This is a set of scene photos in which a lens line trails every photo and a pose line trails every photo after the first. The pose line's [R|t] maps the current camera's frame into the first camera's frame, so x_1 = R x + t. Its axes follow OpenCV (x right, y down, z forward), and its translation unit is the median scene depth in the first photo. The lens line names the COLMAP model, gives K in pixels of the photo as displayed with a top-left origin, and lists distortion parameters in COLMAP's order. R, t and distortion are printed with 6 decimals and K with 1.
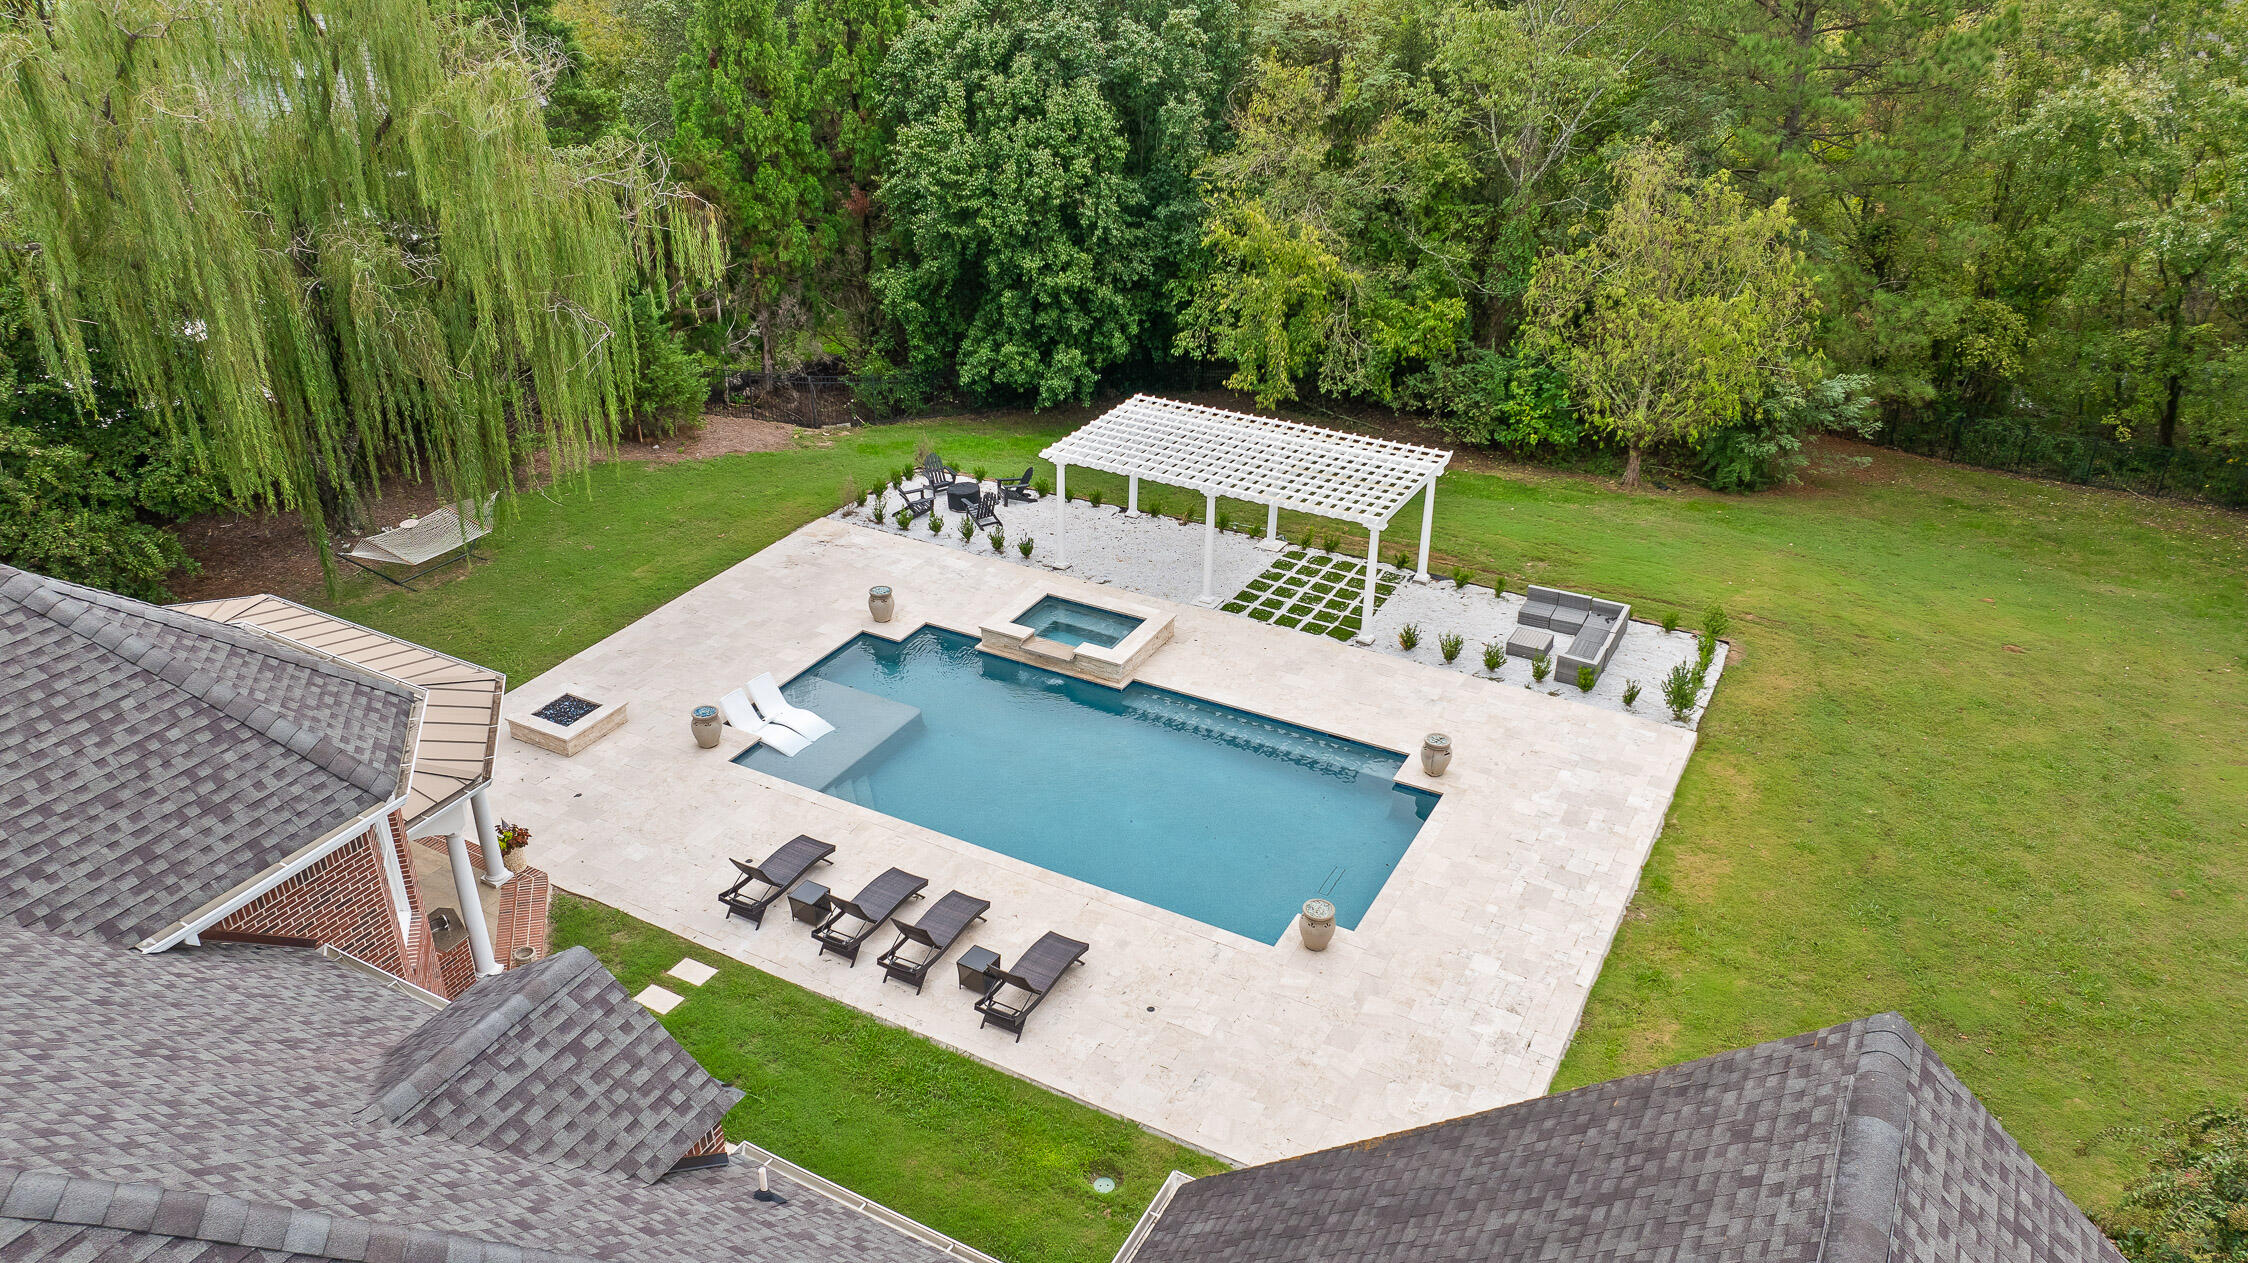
lens RADIAL K [[1591.2, 0, 1129.4], [0, 1591.2, 631.6], [0, 0, 1]] dist [-0.007806, -0.010030]
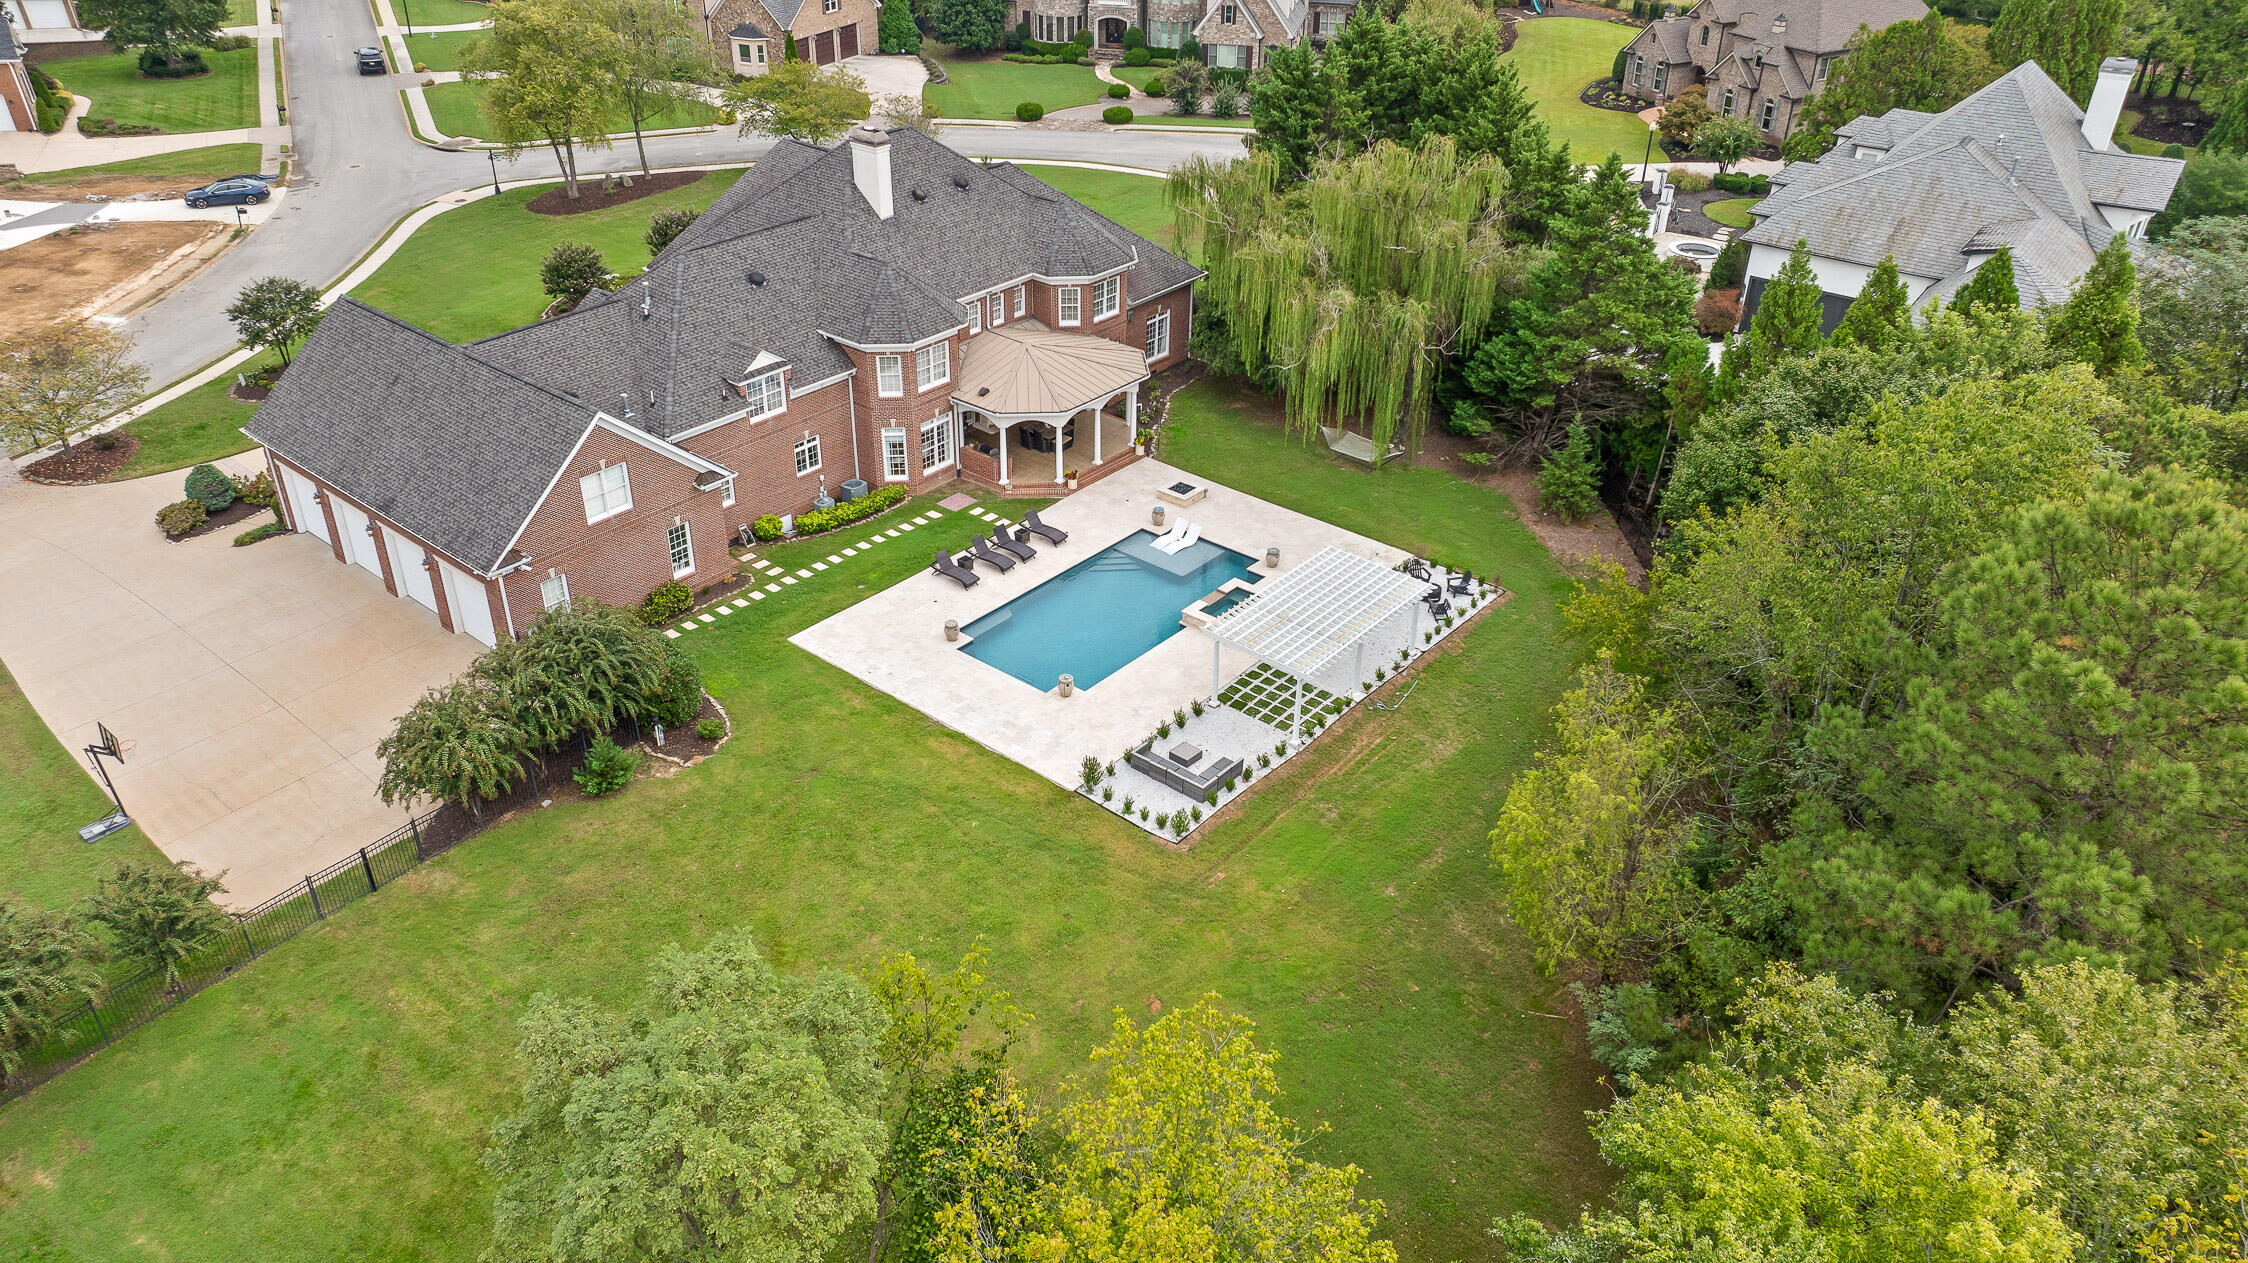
lens RADIAL K [[1591.2, 0, 1118.1], [0, 1591.2, 632.6], [0, 0, 1]] dist [-0.007806, -0.010030]
pose [[-0.205062, 0.498361, -0.842369, 1.446648], [-0.464542, 0.707983, 0.531941, -0.834433], [0.861482, 0.500397, 0.086329, 0.707872]]
